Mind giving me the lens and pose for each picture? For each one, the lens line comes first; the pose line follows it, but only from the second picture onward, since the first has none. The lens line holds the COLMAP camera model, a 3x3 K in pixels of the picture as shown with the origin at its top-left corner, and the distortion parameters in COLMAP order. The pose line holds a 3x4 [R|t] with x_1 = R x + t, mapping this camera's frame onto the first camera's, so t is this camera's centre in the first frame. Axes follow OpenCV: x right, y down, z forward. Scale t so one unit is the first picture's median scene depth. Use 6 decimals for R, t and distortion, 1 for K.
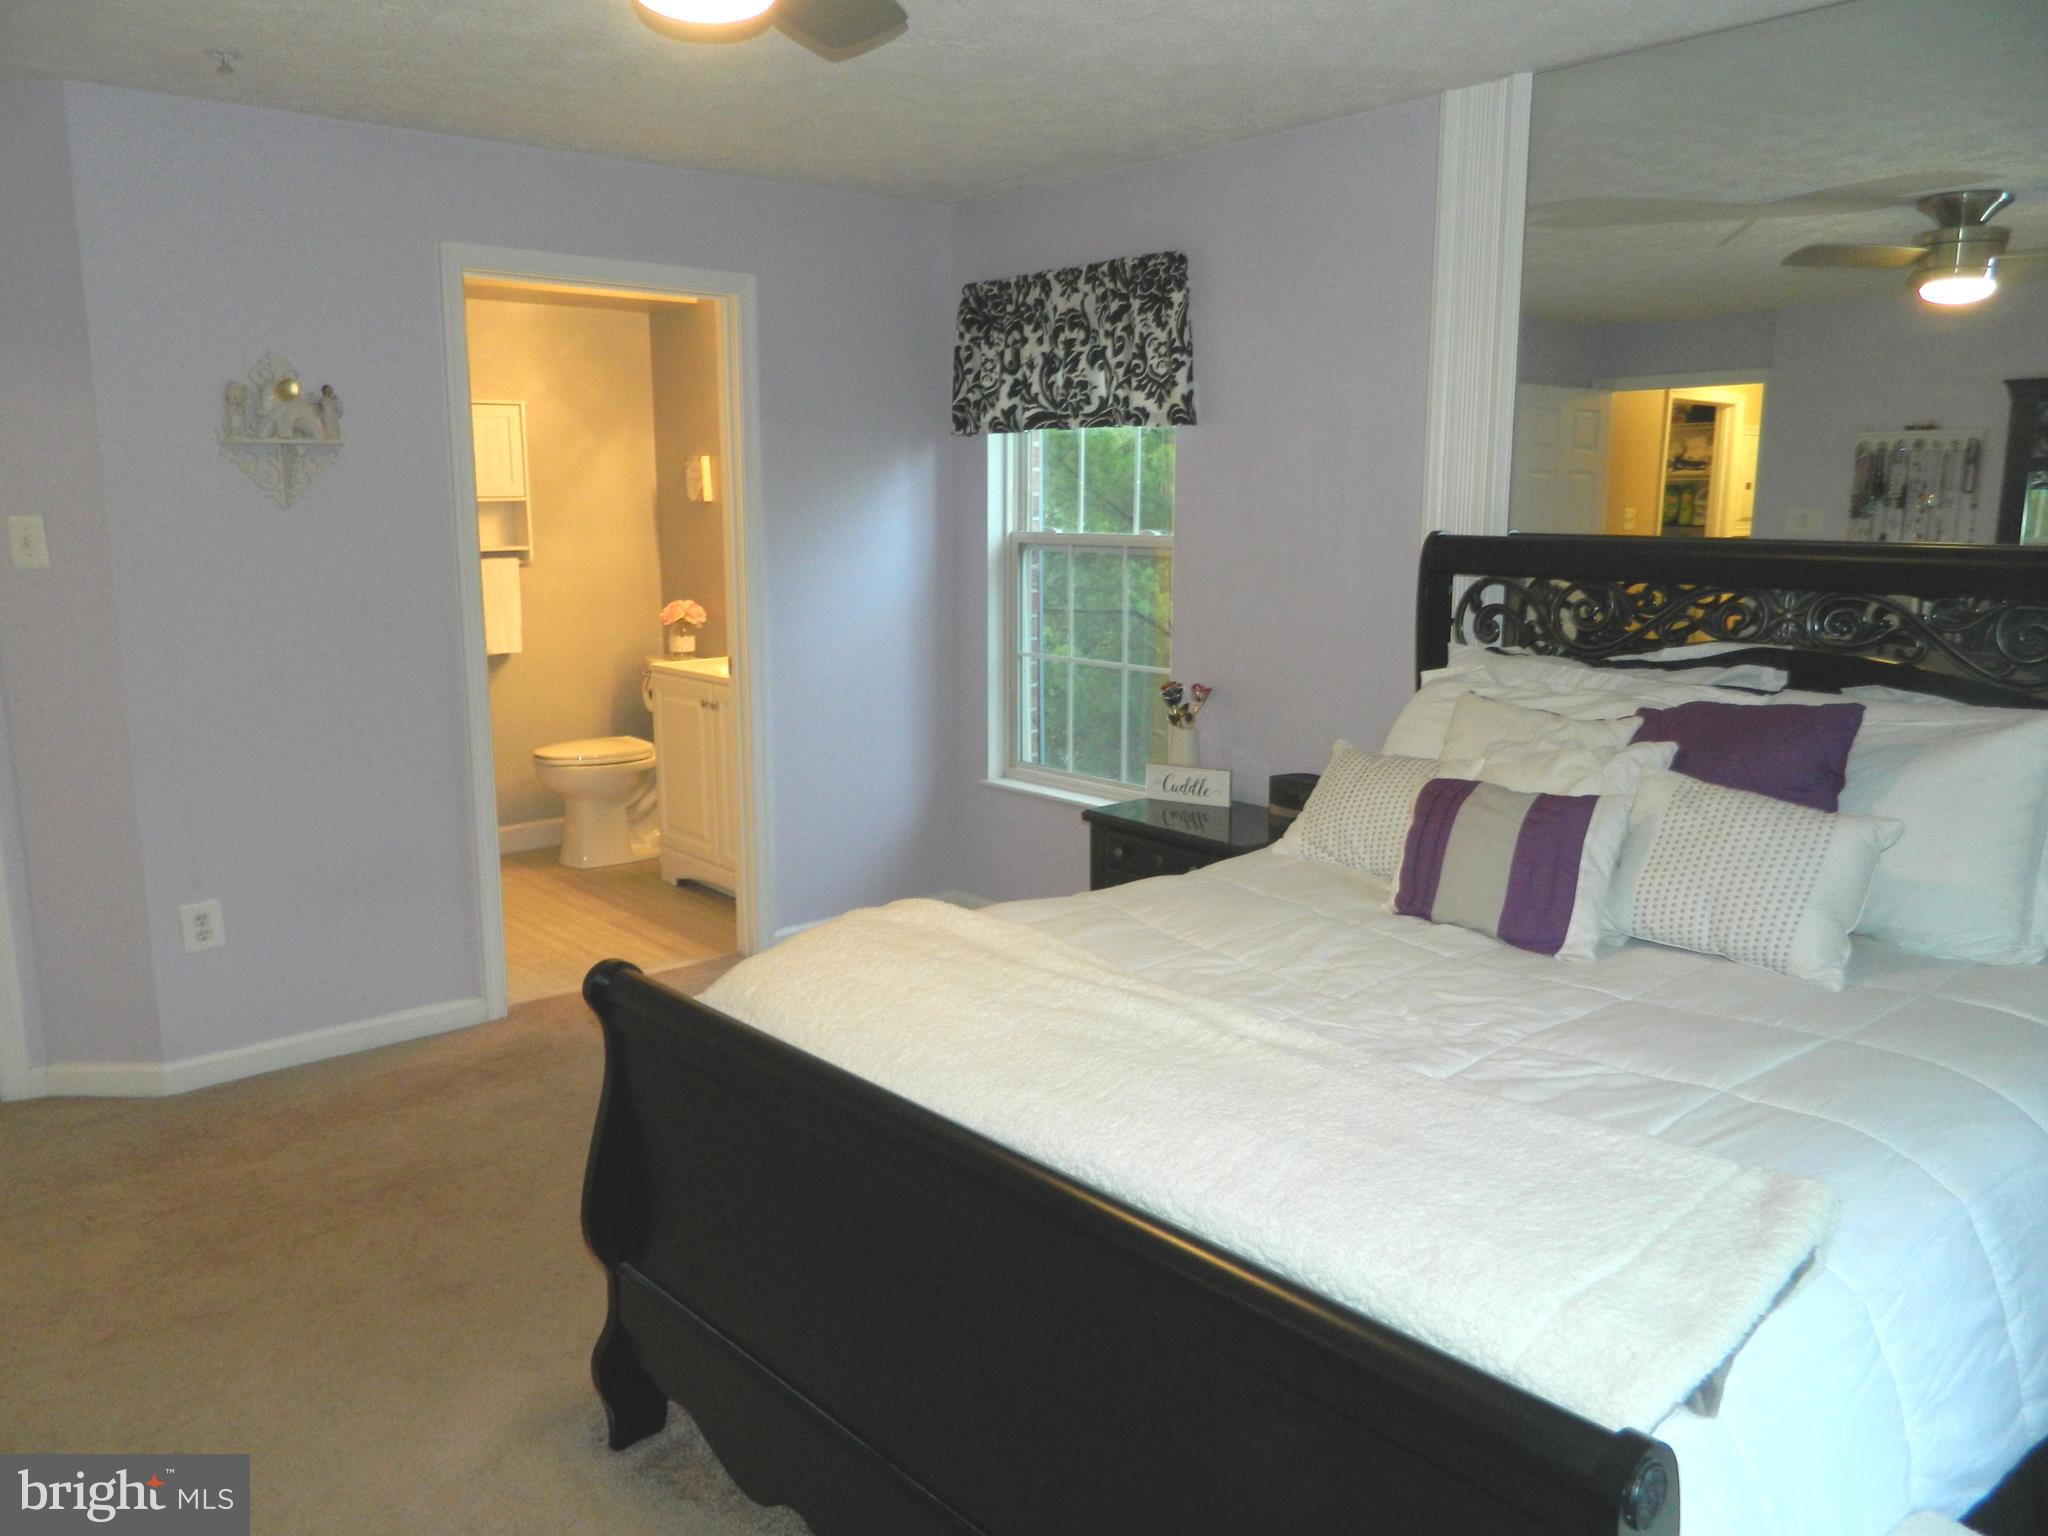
lens RADIAL K [[1510.6, 0, 1018.5], [0, 1510.6, 753.2], [0, 0, 1]] dist [0.008308, -0.012691]
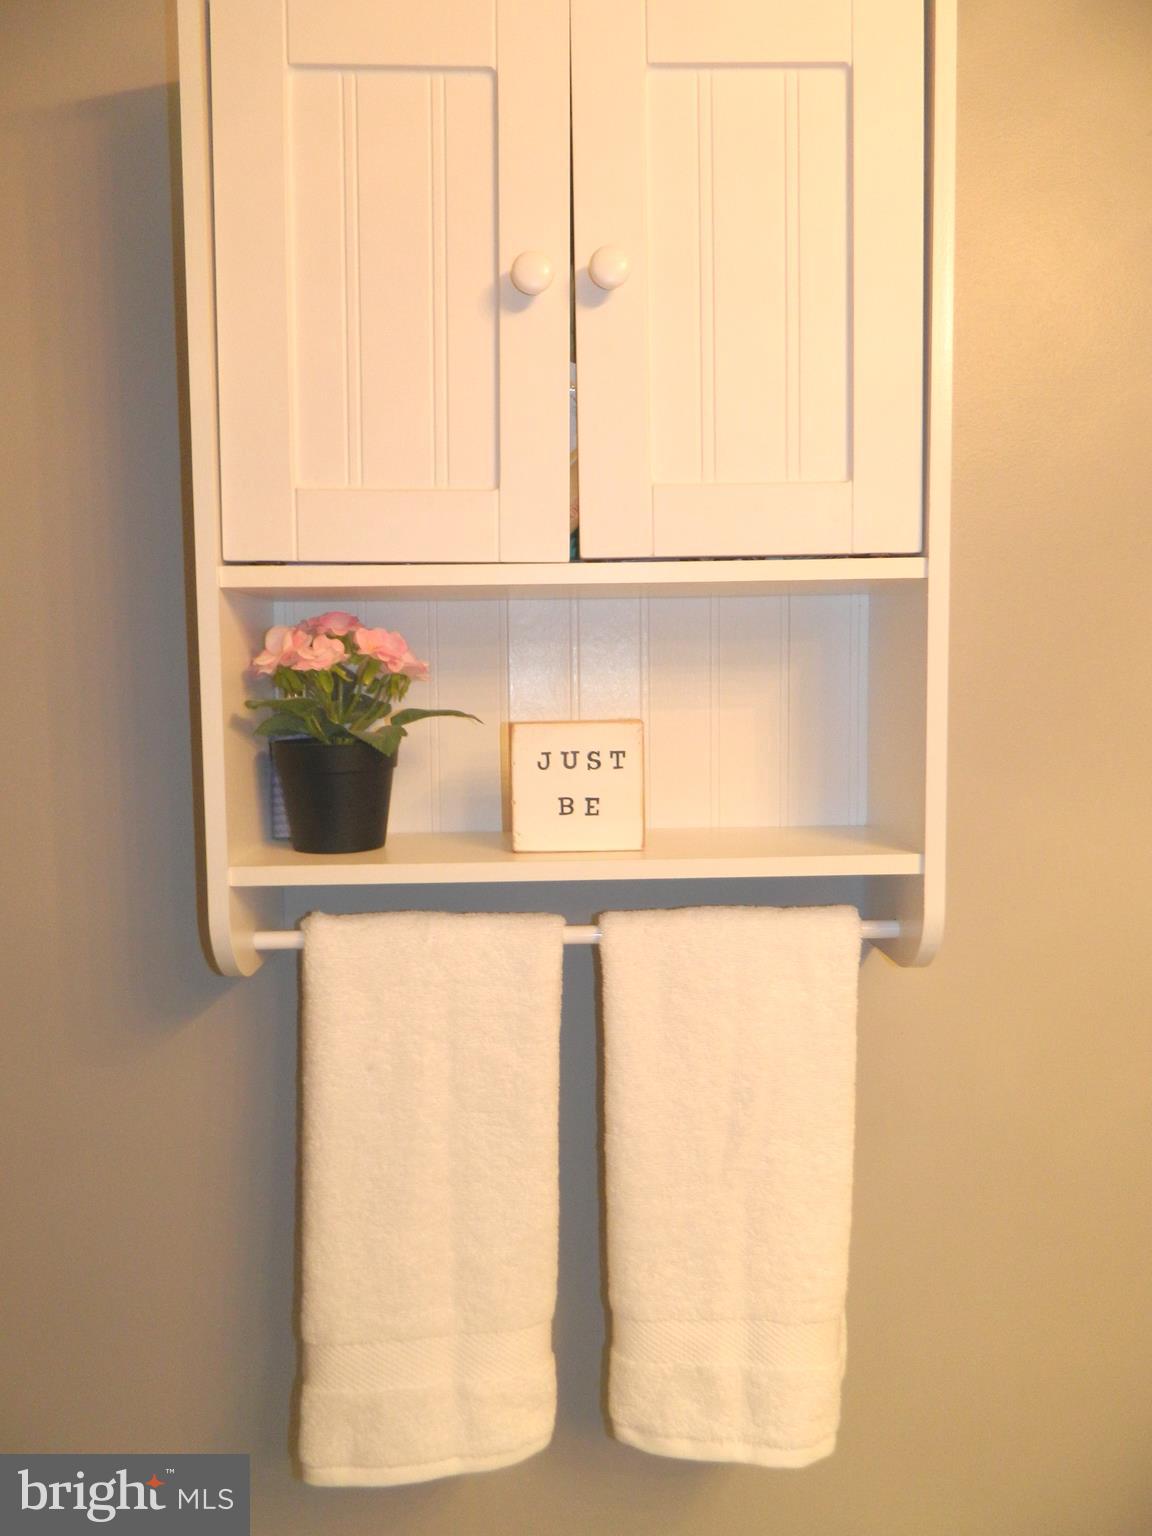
lens RADIAL K [[1132.9, 0, 580.5], [0, 1132.9, 759.7], [0, 0, 1]] dist [0.008308, -0.012691]
pose [[0.768059, 0.044633, -0.638822, -0.267812], [-0.108575, 0.992202, -0.061217, -0.132892], [0.631108, 0.116378, 0.766916, 0.860624]]
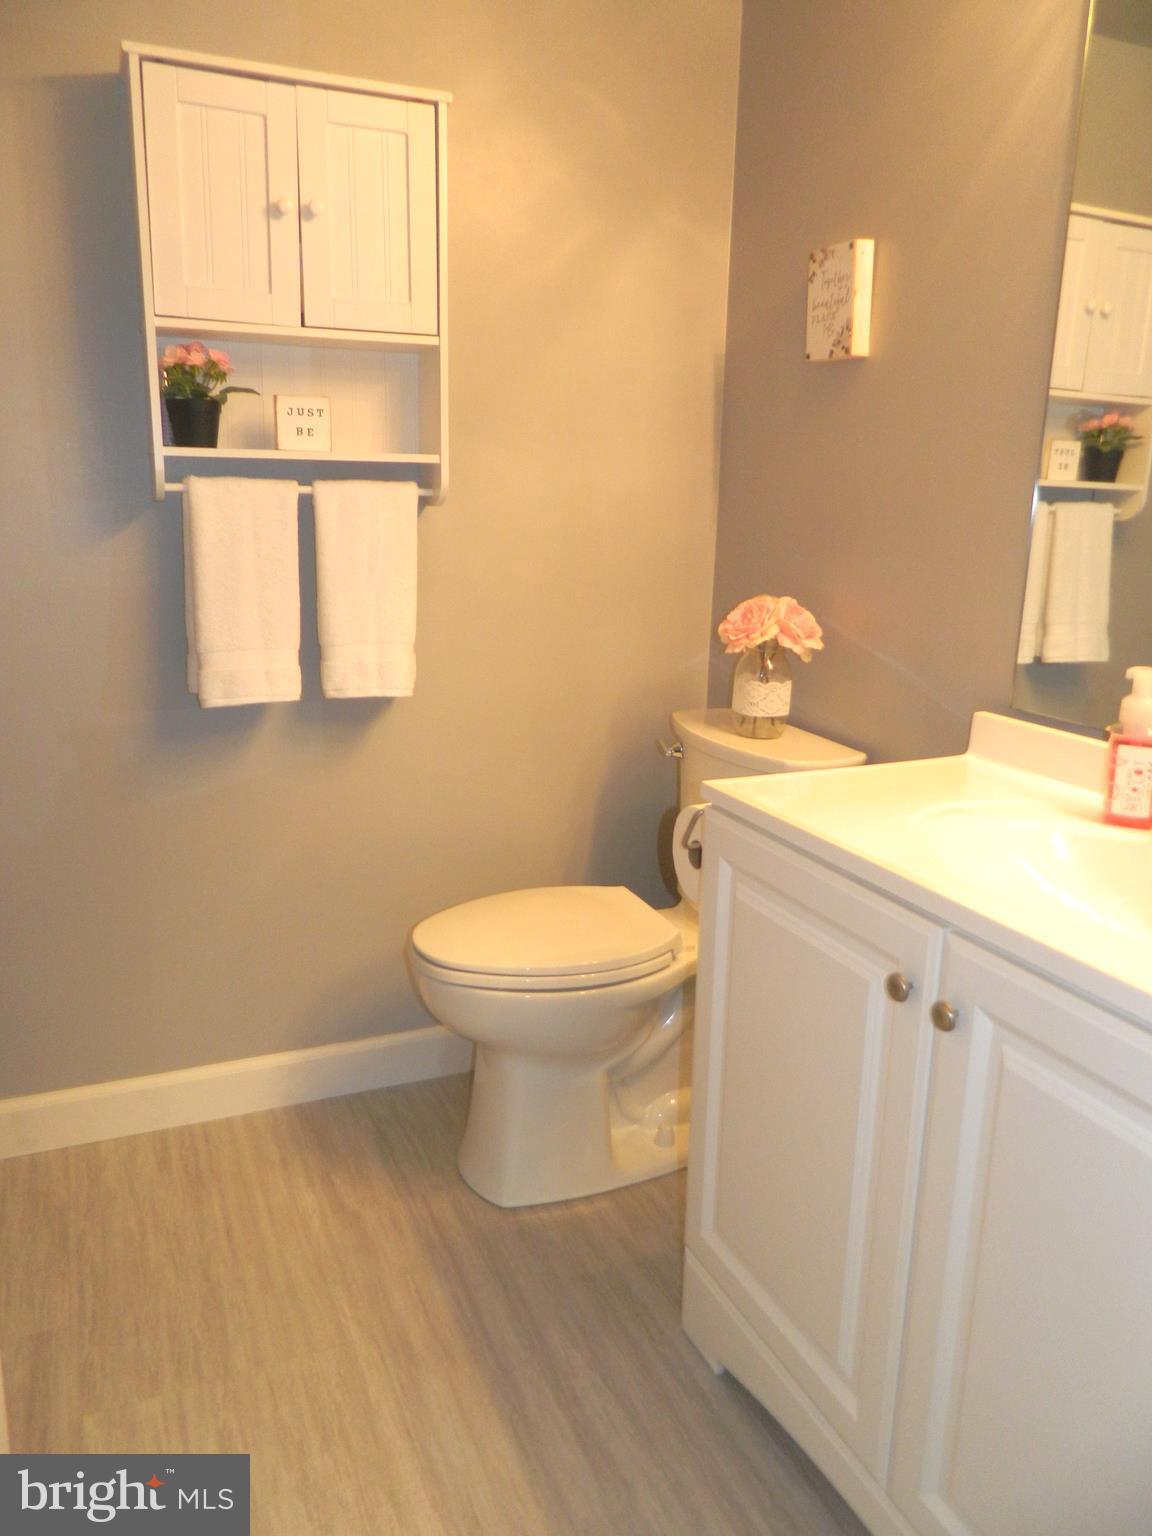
lens RADIAL K [[1132.9, 0, 580.5], [0, 1132.9, 759.7], [0, 0, 1]] dist [0.008308, -0.012691]
pose [[0.954728, 0.091856, -0.282943, -0.180229], [-0.077623, 0.995107, 0.061135, -0.071075], [0.287174, -0.036405, 0.957186, 0.679382]]
